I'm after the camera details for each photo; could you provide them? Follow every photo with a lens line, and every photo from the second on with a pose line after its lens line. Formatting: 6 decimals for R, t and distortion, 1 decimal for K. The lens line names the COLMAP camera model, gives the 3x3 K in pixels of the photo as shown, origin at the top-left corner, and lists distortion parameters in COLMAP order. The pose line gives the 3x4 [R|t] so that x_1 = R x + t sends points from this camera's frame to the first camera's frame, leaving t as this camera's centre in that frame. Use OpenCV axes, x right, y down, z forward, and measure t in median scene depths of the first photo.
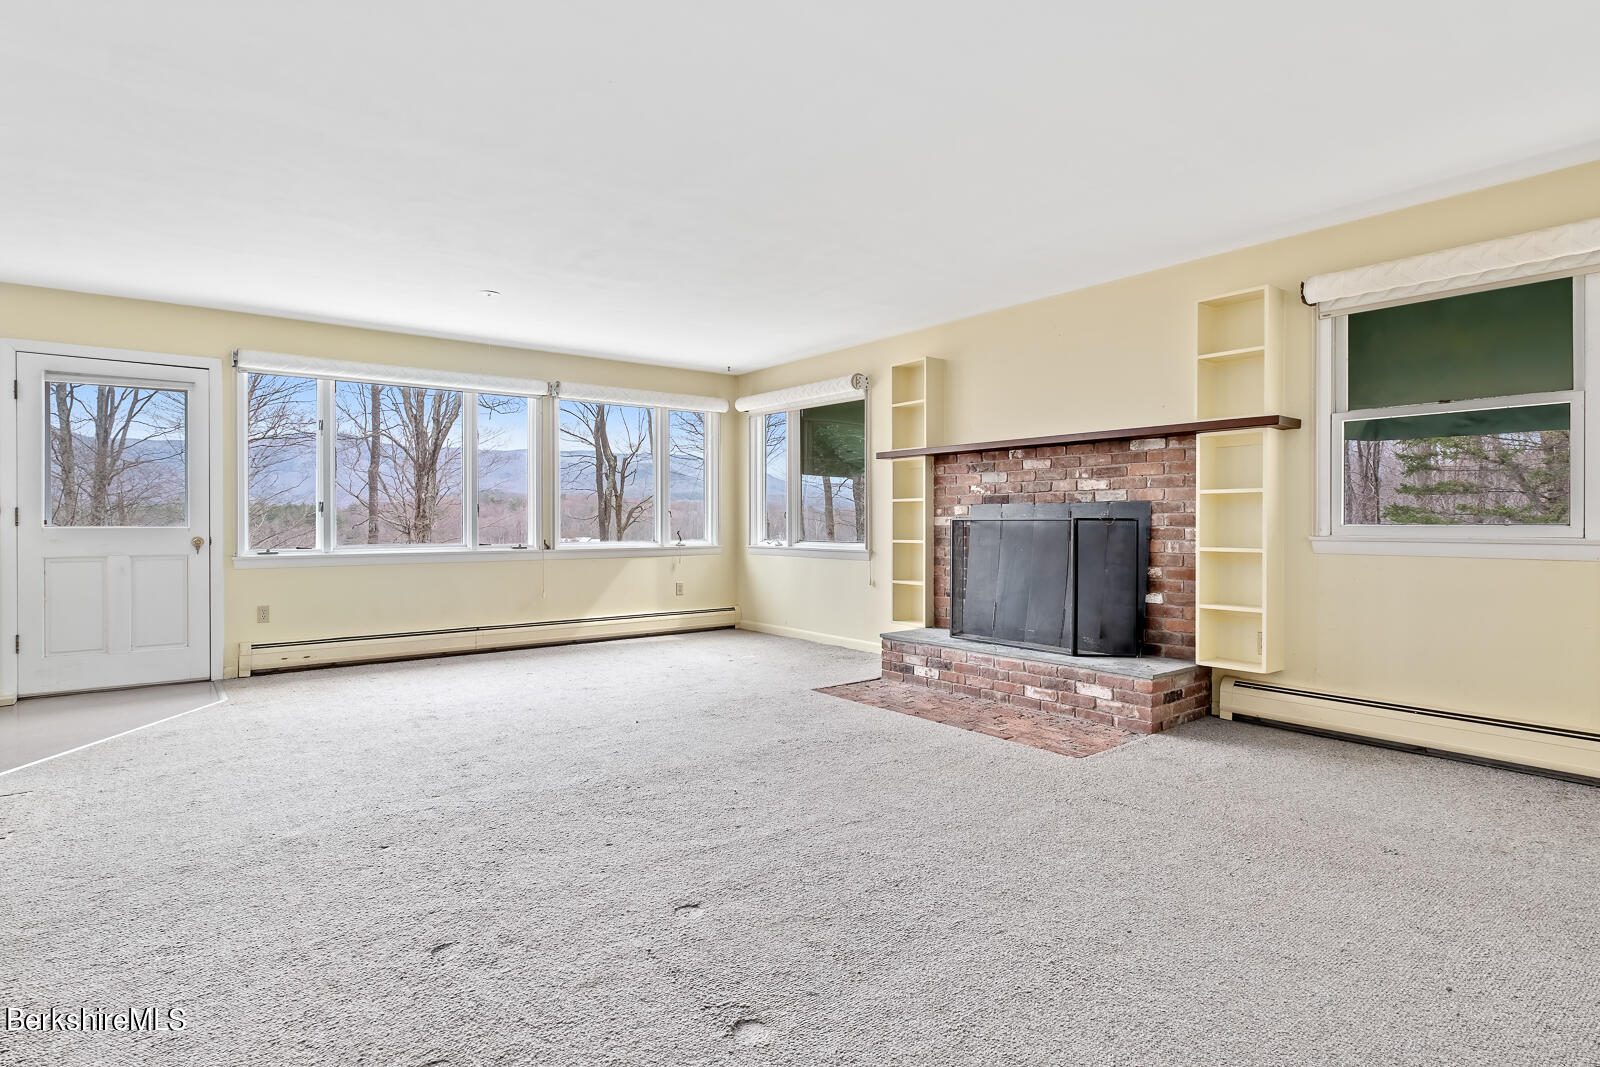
lens RADIAL K [[827.9, 0, 801.3], [0, 827.9, 523.0], [0, 0, 1]] dist [0.002834, -0.000220]
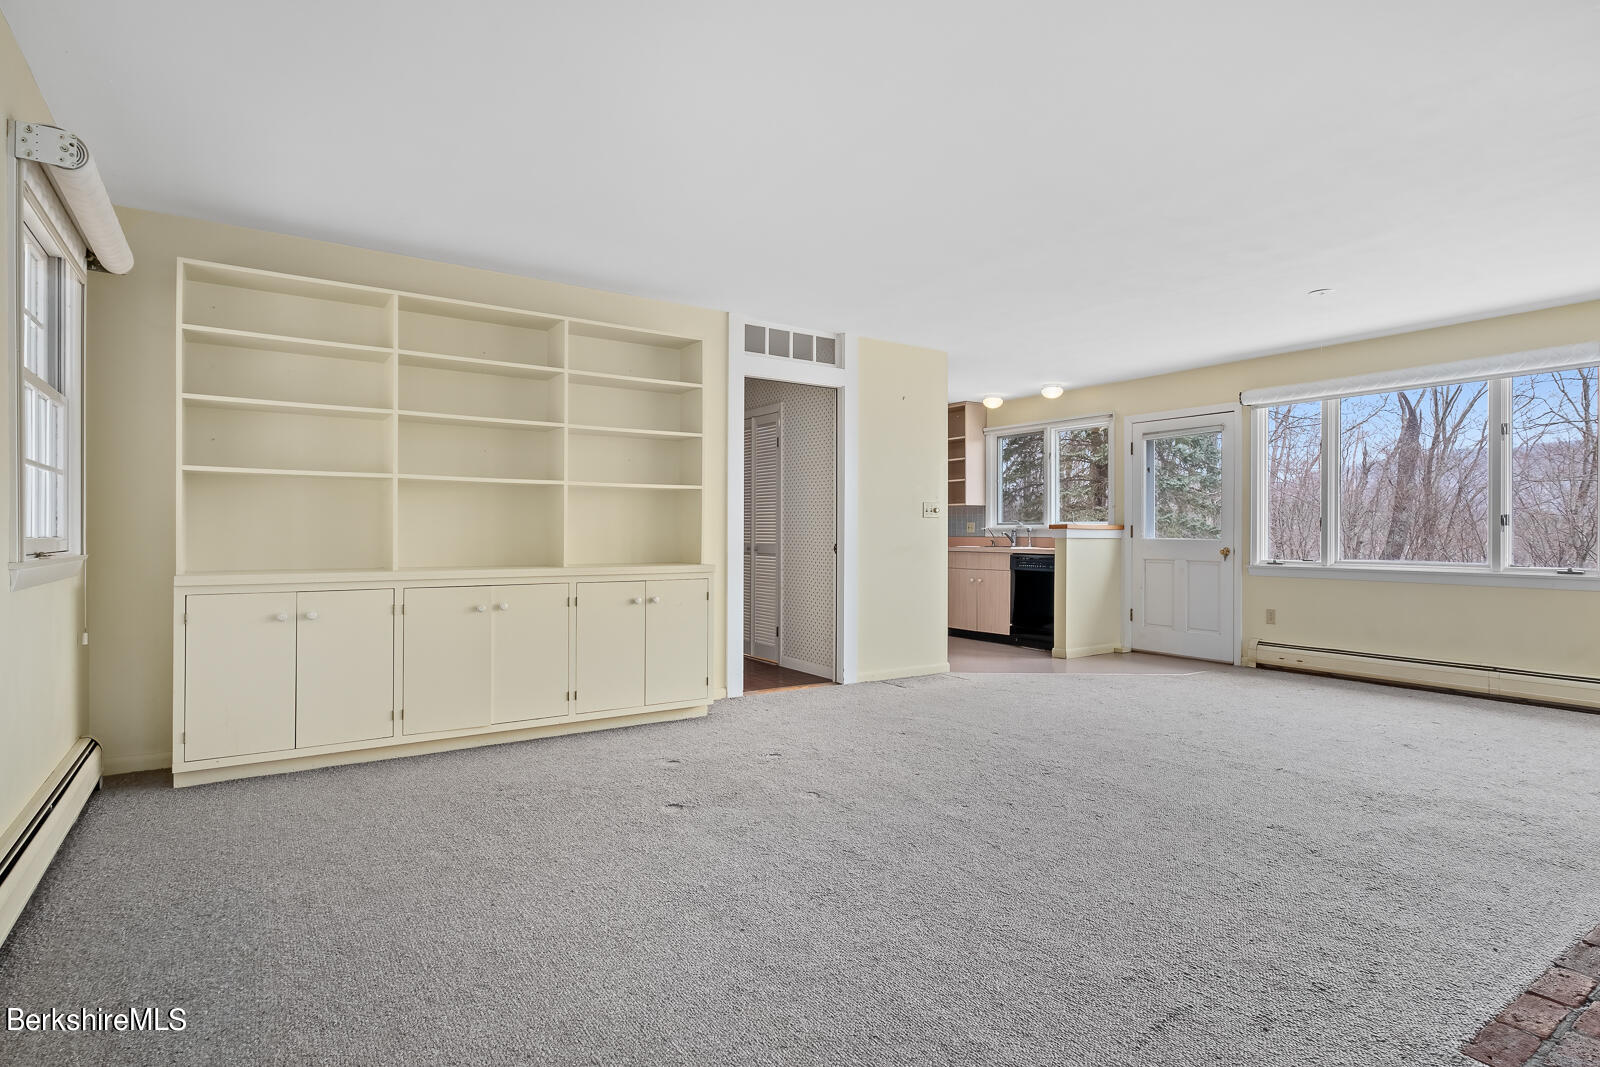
lens RADIAL K [[827.9, 0, 801.3], [0, 827.9, 523.0], [0, 0, 1]] dist [0.002834, -0.000220]
pose [[-0.078929, -0.011435, -0.996815, 0.591672], [-0.007762, 0.999911, -0.010855, -0.001826], [0.996850, 0.006880, -0.079011, 0.479665]]
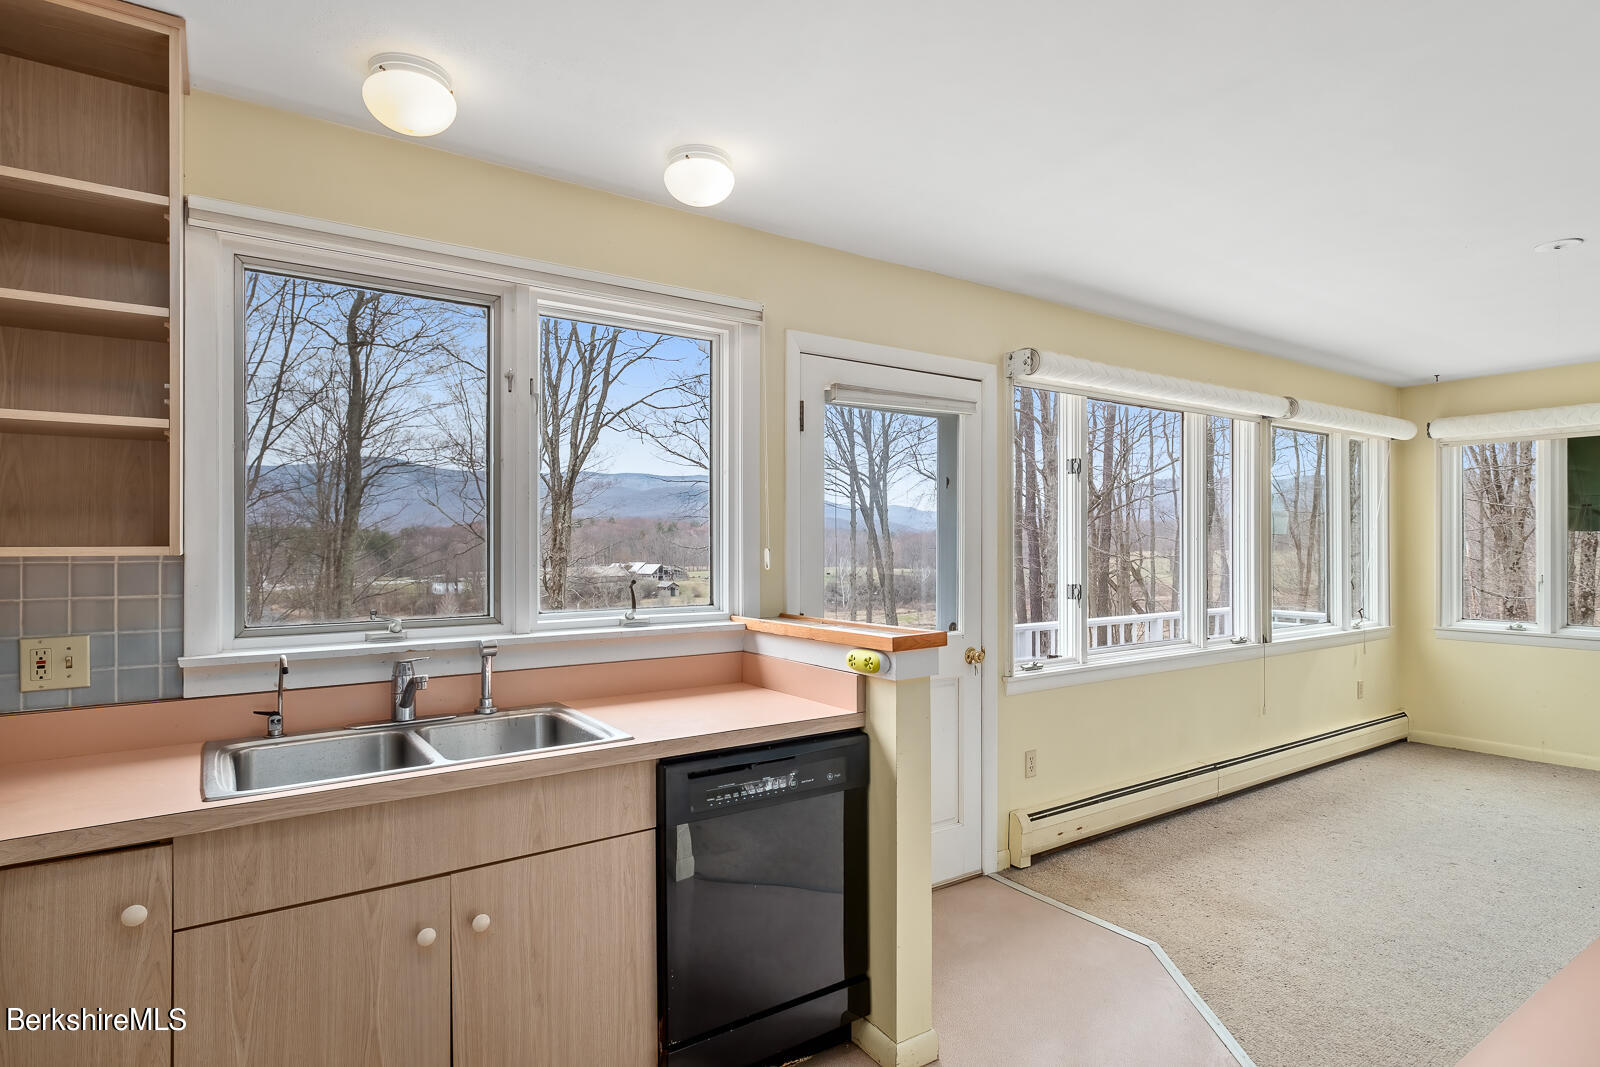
lens RADIAL K [[847.7, 0, 802.6], [0, 847.7, 523.8], [0, 0, 1]] dist [0.001423, 0.001192]
pose [[0.997733, -0.003343, -0.067214, -0.846983], [0.001508, 0.999625, -0.027336, -0.062587], [0.067281, 0.027173, 0.997364, 0.356969]]
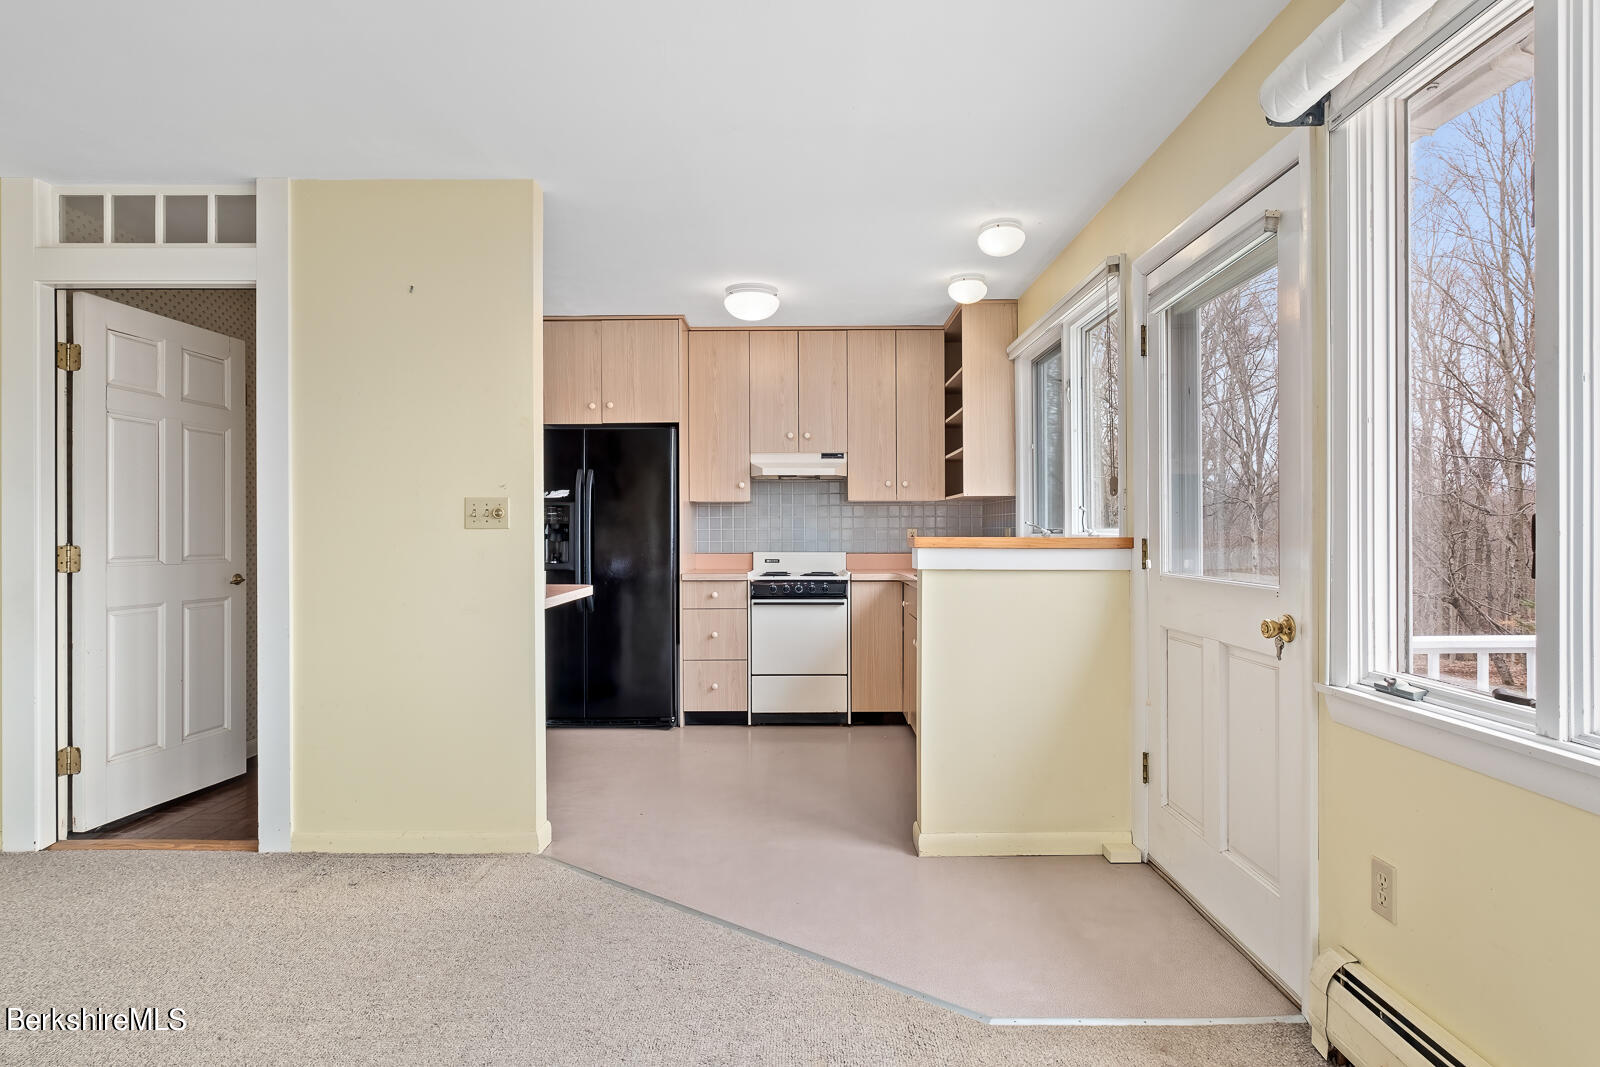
lens RADIAL K [[847.7, 0, 802.6], [0, 847.7, 523.8], [0, 0, 1]] dist [0.001423, 0.001192]
pose [[-0.626760, -0.003691, -0.779204, -0.296364], [0.000507, 0.999987, -0.005145, -0.024580], [0.779212, -0.003620, -0.626749, 1.117432]]
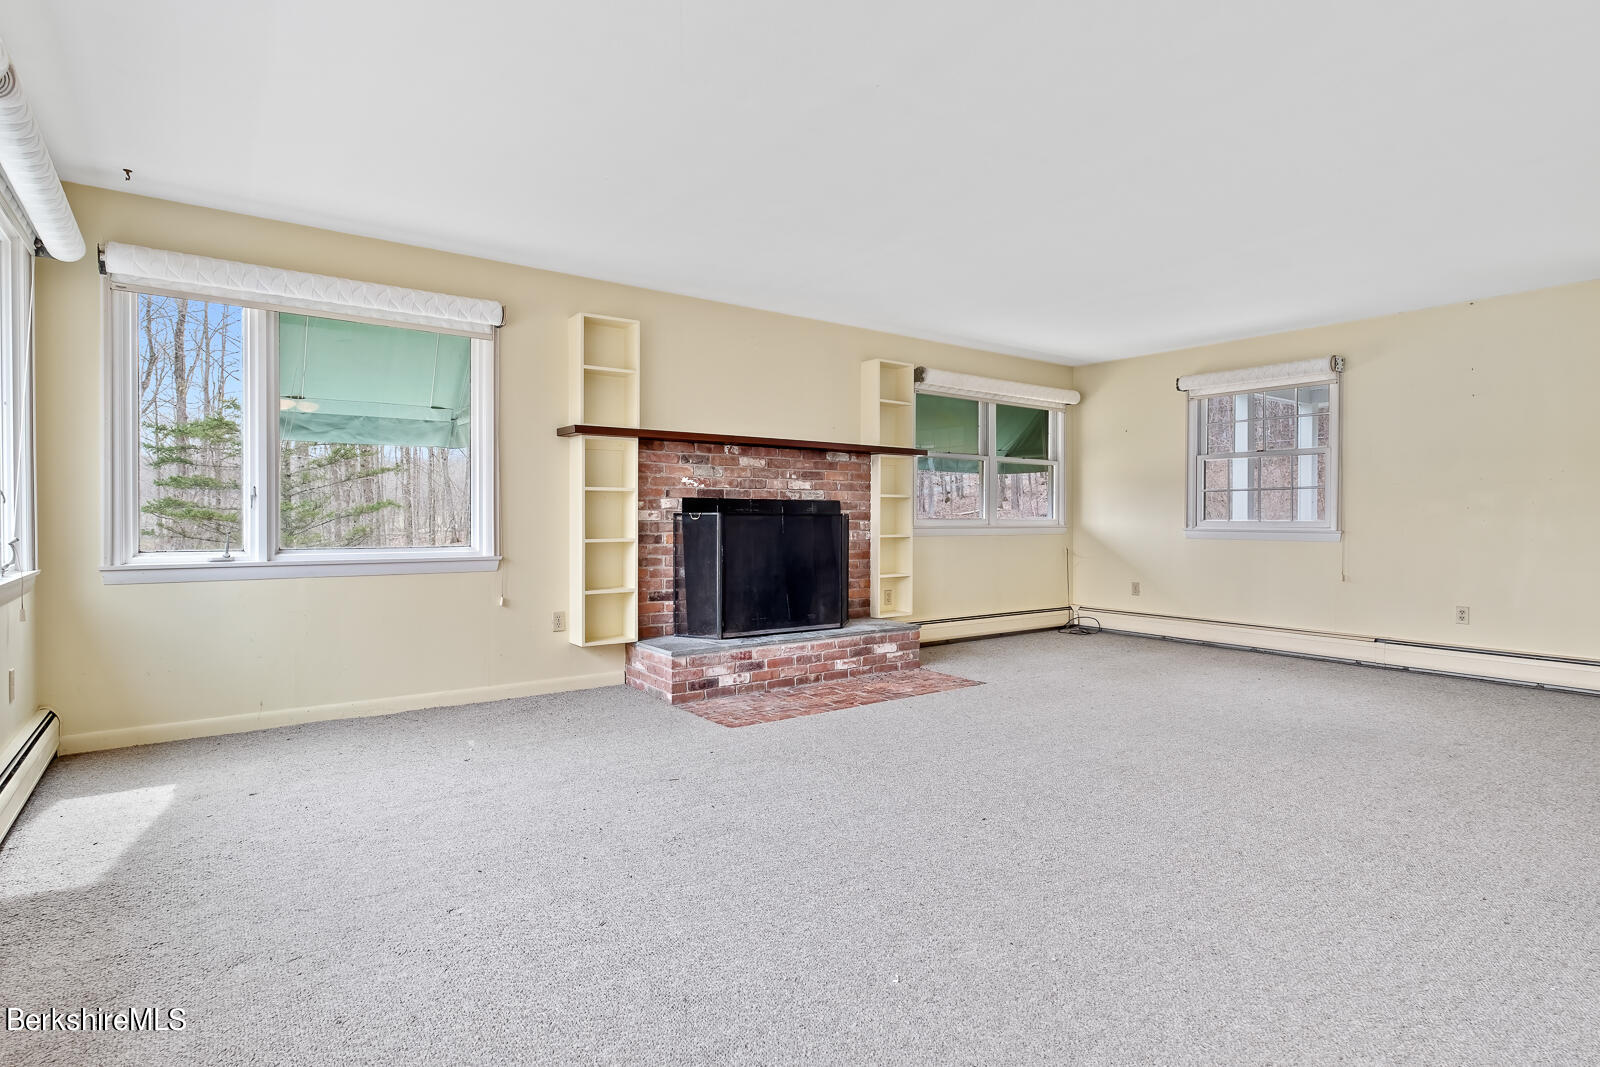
lens RADIAL K [[827.9, 0, 801.3], [0, 827.9, 523.0], [0, 0, 1]] dist [0.002834, -0.000220]
pose [[0.026862, -0.006466, 0.999618, -0.775491], [-0.000713, 0.999979, 0.006487, 0.000112], [-0.999639, -0.000887, 0.026856, 0.909909]]
